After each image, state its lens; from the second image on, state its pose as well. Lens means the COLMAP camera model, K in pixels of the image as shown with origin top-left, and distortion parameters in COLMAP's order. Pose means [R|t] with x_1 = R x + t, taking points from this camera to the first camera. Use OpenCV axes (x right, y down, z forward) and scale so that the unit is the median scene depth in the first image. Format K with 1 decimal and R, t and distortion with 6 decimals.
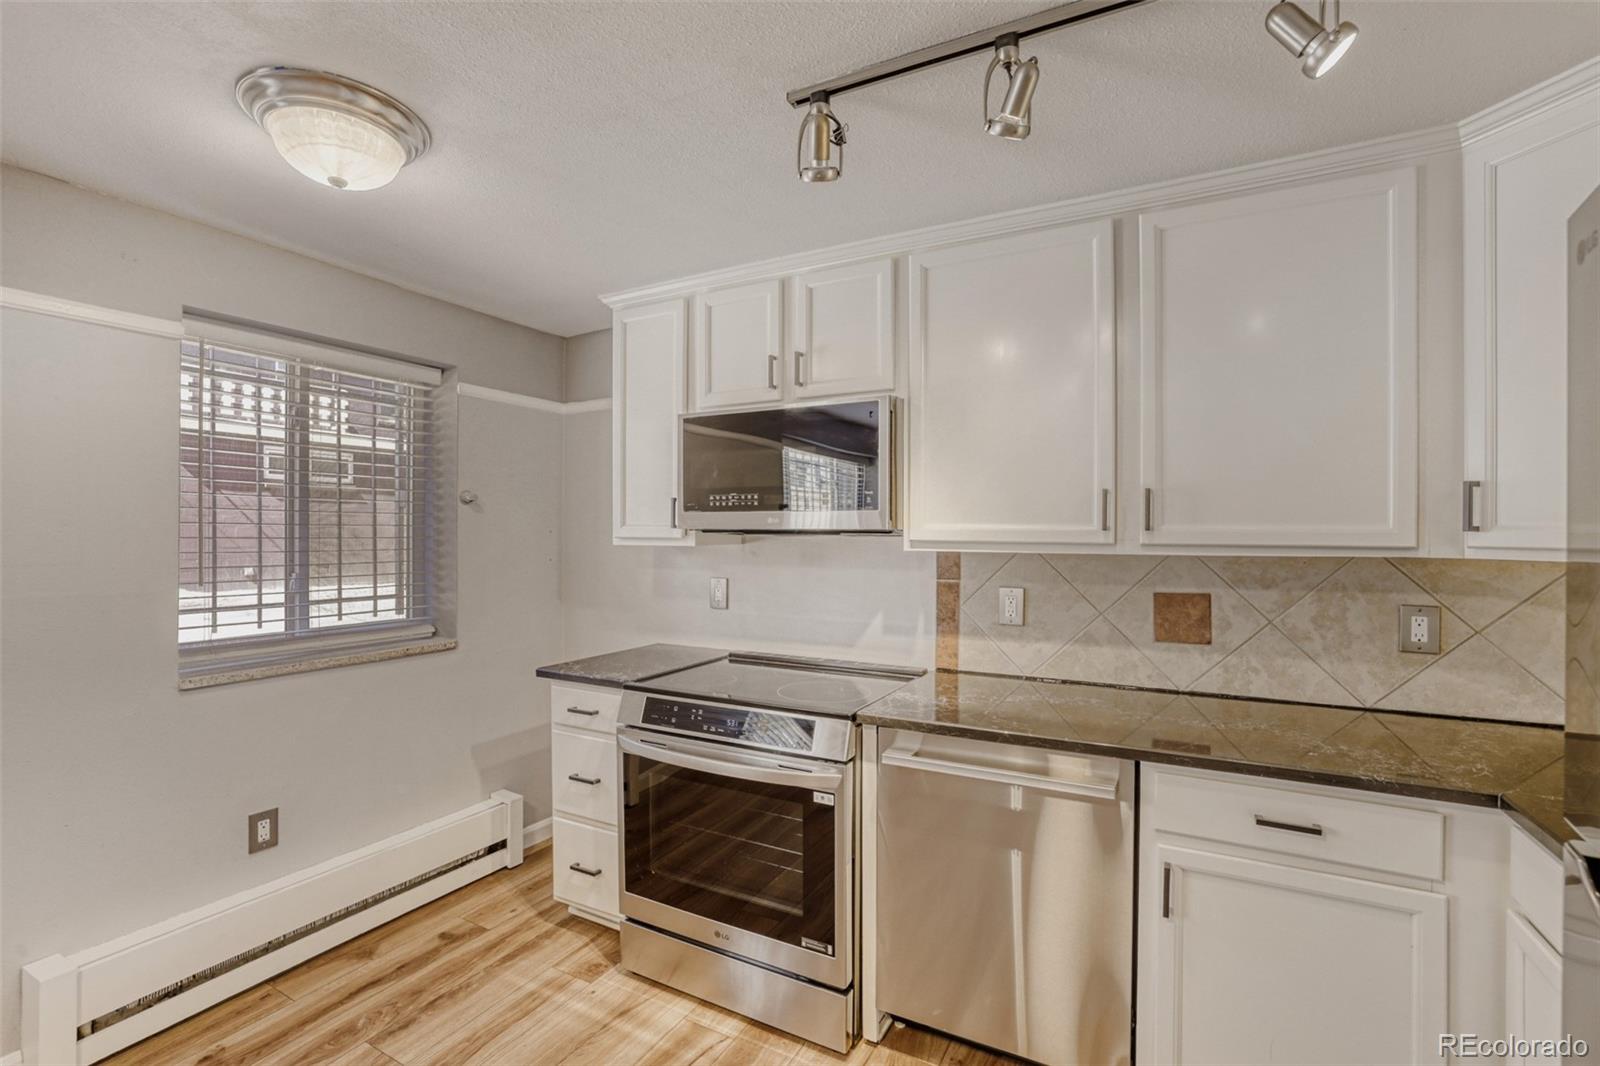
lens RADIAL K [[713.8, 0, 781.9], [0, 713.8, 535.1], [0, 0, 1]] dist [-0.033464, 0.004622]
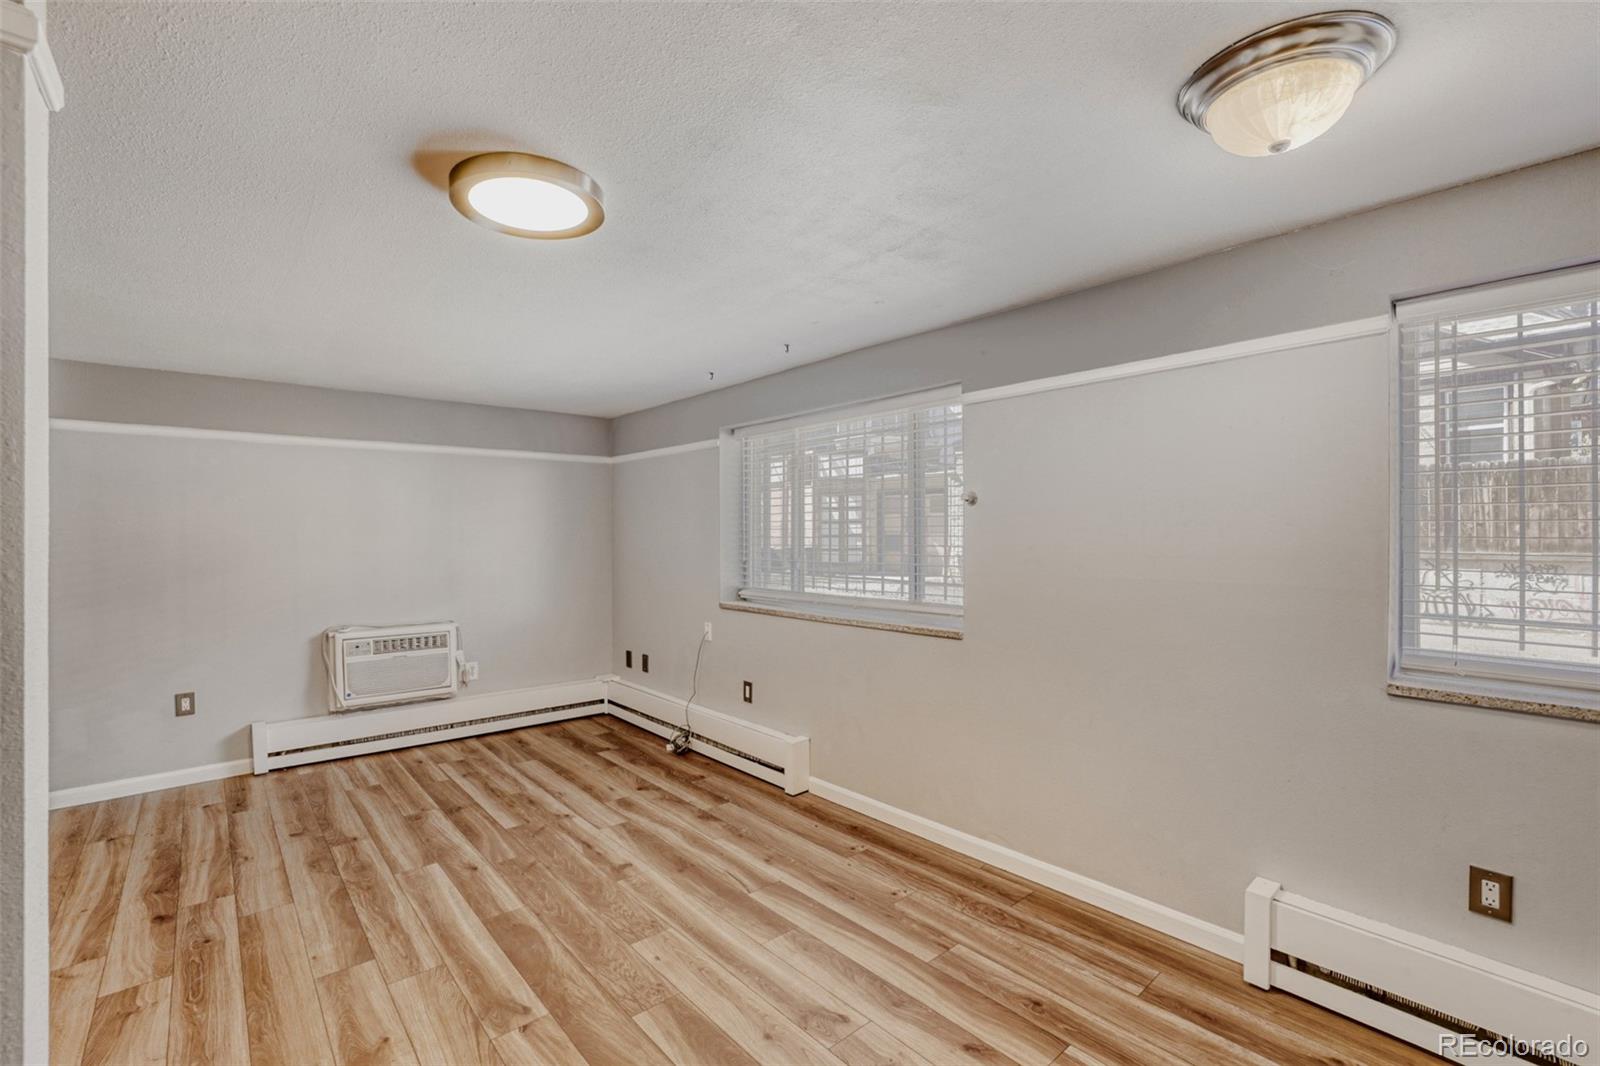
lens RADIAL K [[694.9, 0, 780.4], [0, 694.9, 506.9], [0, 0, 1]] dist [-0.018768, 0.005482]
pose [[-0.344659, -0.042136, -0.937782, 0.369862], [0.002912, 0.998939, -0.045954, -0.001404], [0.938723, -0.018569, -0.344171, 0.538730]]
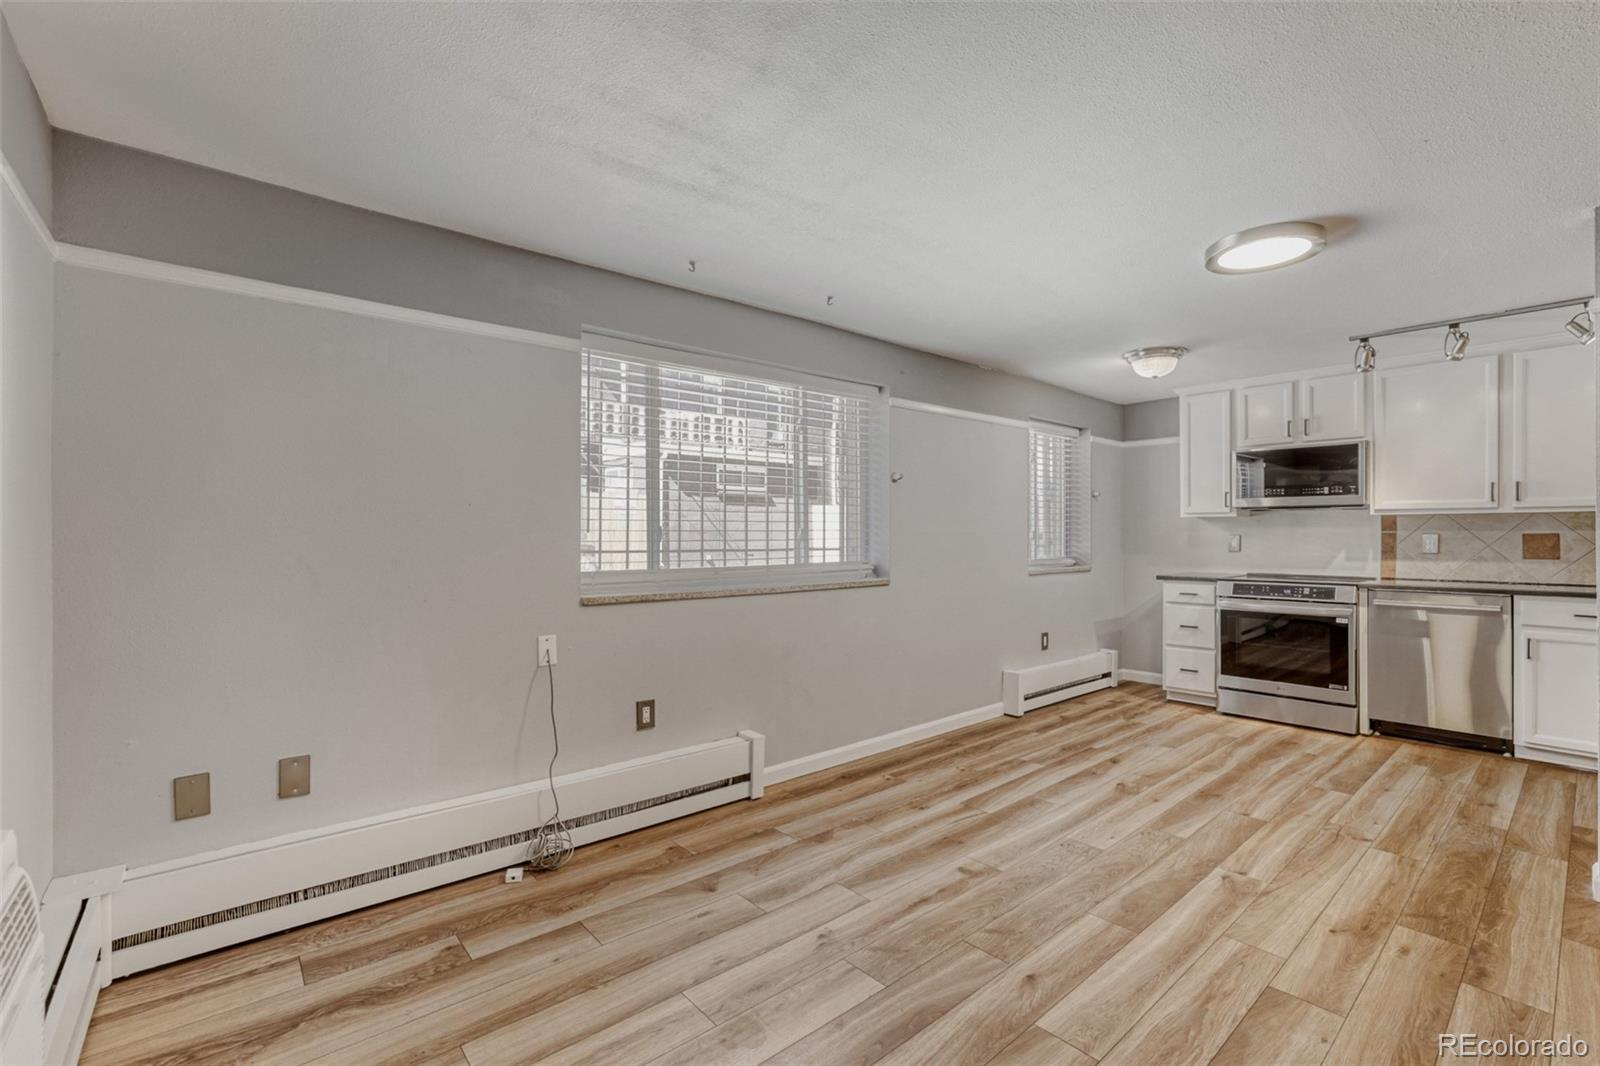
lens RADIAL K [[731.3, 0, 785.8], [0, 731.3, 543.6], [0, 0, 1]] dist [-0.029097, 0.007624]
pose [[0.945001, -0.002762, -0.327055, -0.789797], [0.004585, 0.999978, 0.004803, 0.092434], [0.327035, -0.006038, 0.944993, -1.609252]]
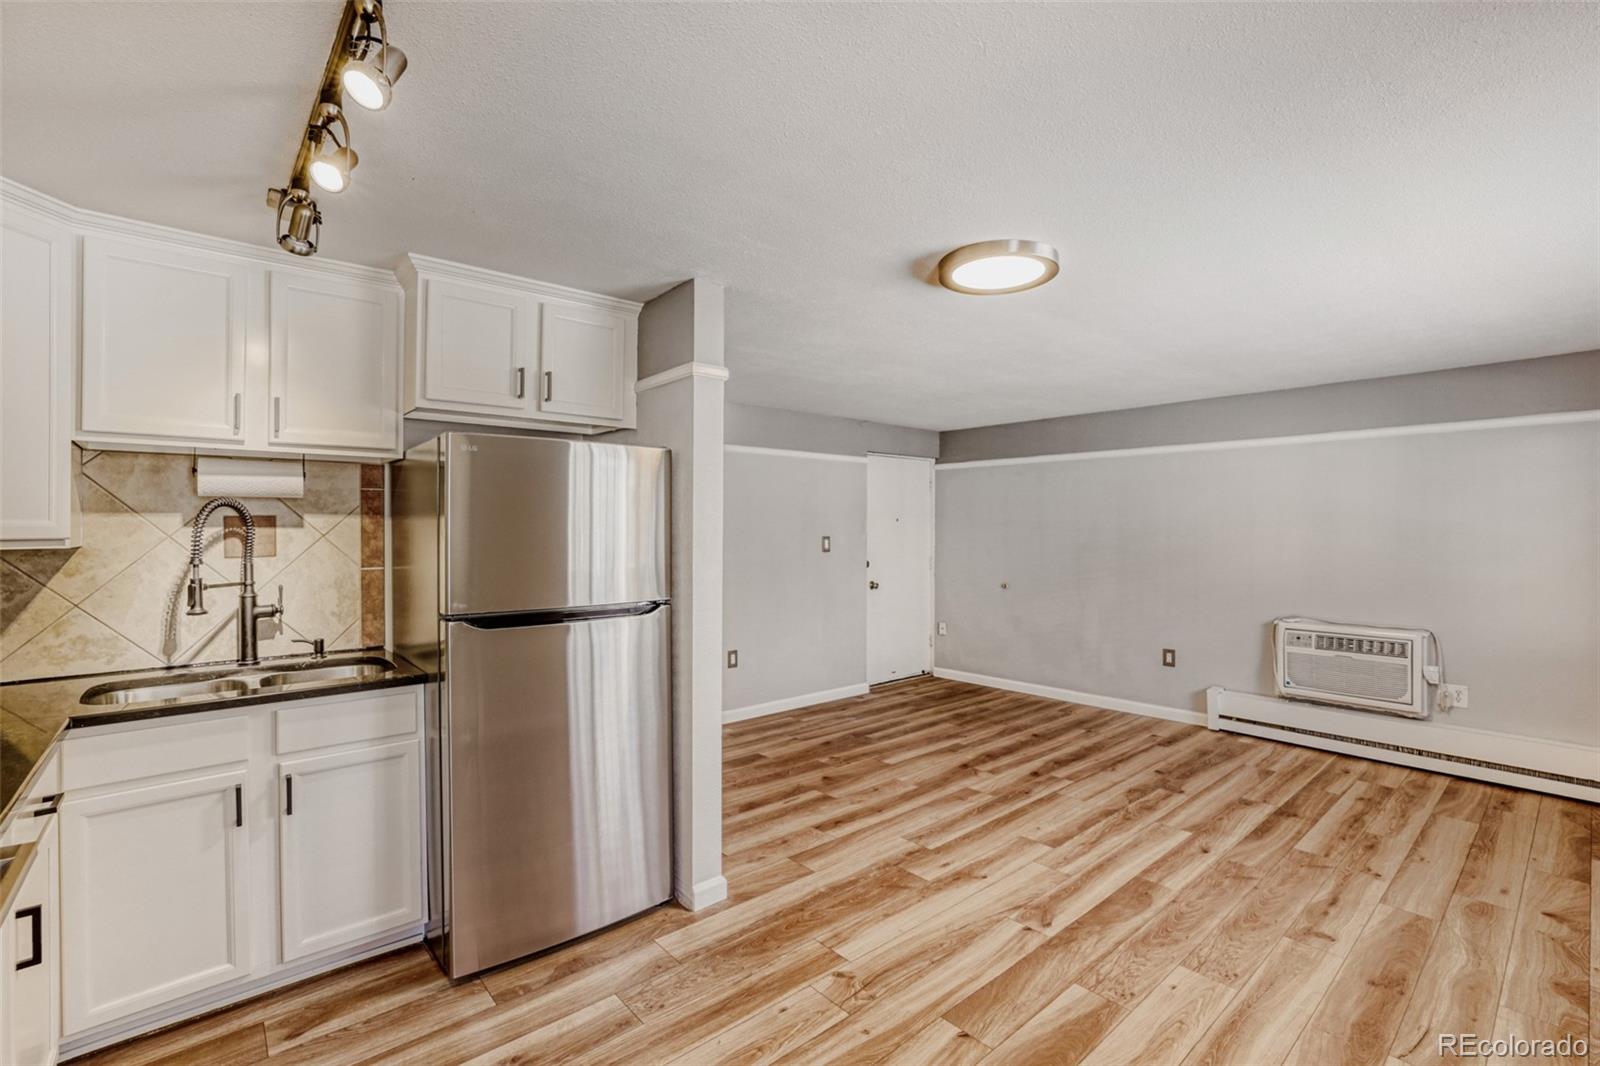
lens RADIAL K [[694.9, 0, 784.1], [0, 694.9, 541.8], [0, 0, 1]] dist [-0.018768, 0.005482]
pose [[-0.939224, -0.007910, 0.343214, -0.453581], [-0.001175, 0.999803, 0.019826, -0.001737], [-0.343303, 0.018218, -0.939048, 1.100160]]
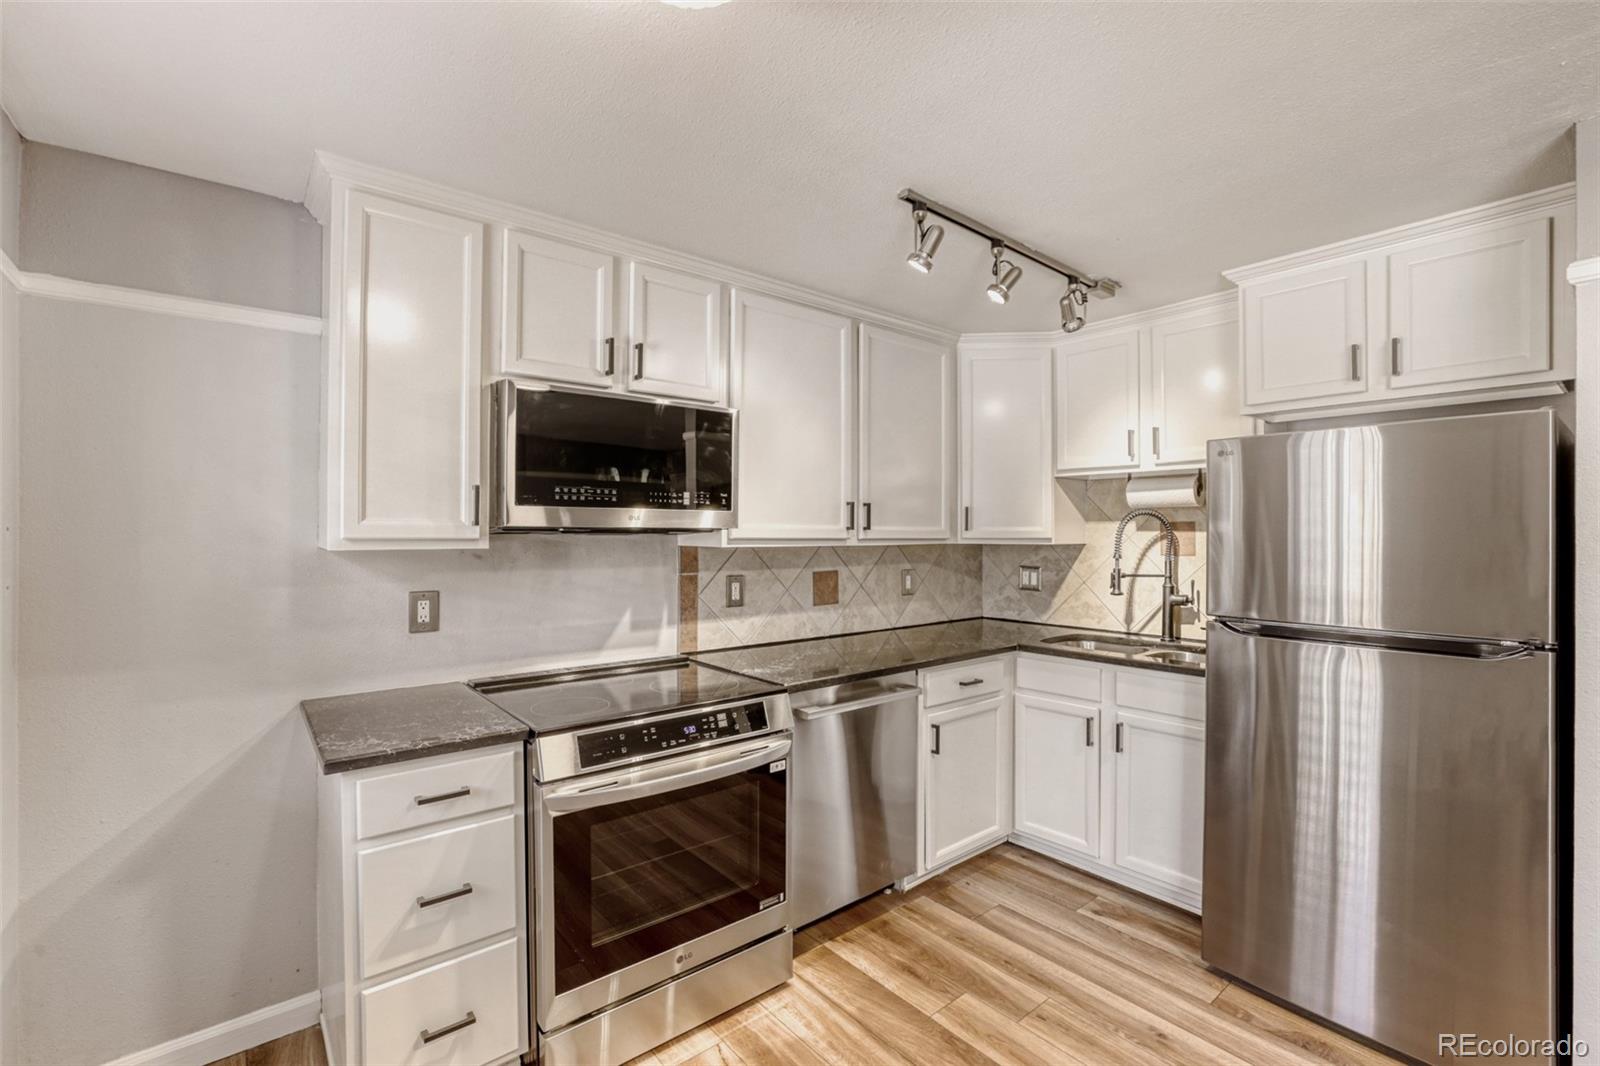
lens RADIAL K [[731.3, 0, 826.0], [0, 731.3, 537.5], [0, 0, 1]] dist [-0.029097, 0.007624]
pose [[0.330753, -0.012242, 0.943638, -0.912563], [-0.000735, 0.999912, 0.013230, -0.009772], [-0.943717, -0.005070, 0.330715, 0.491492]]
